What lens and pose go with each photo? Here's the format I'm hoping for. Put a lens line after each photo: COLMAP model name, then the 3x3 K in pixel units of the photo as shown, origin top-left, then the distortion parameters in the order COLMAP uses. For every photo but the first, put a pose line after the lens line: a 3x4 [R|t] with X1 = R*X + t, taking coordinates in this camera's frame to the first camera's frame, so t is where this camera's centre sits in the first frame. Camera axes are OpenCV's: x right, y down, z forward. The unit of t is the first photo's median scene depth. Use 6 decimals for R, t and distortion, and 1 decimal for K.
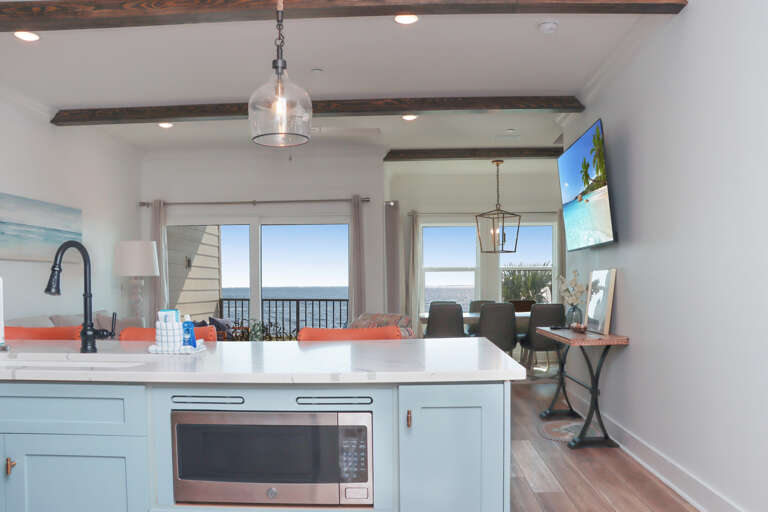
lens RADIAL K [[669.4, 0, 384.2], [0, 669.4, 271.1], [0, 0, 1]] dist [-0.087202, -0.001164]
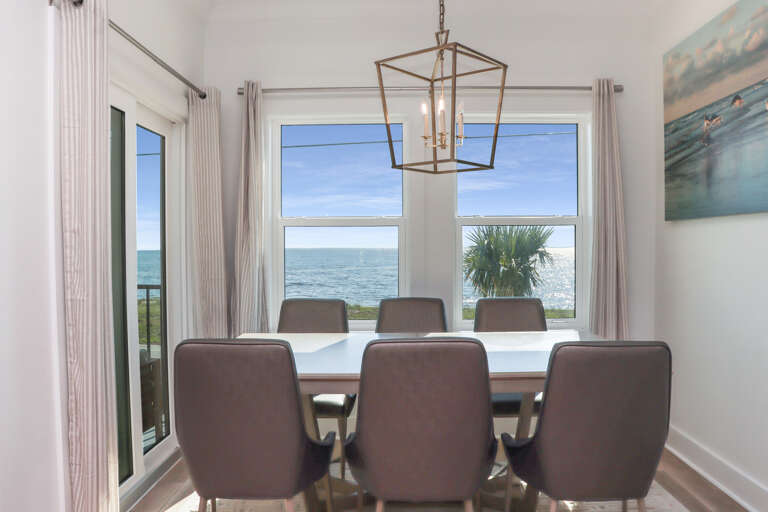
lens RADIAL K [[669.4, 0, 384.2], [0, 669.4, 271.1], [0, 0, 1]] dist [-0.087202, -0.001164]
pose [[0.999455, -0.004878, 0.032634, 0.224307], [0.003121, 0.998553, 0.053691, 0.013647], [-0.032849, -0.053560, 0.998024, 1.126784]]
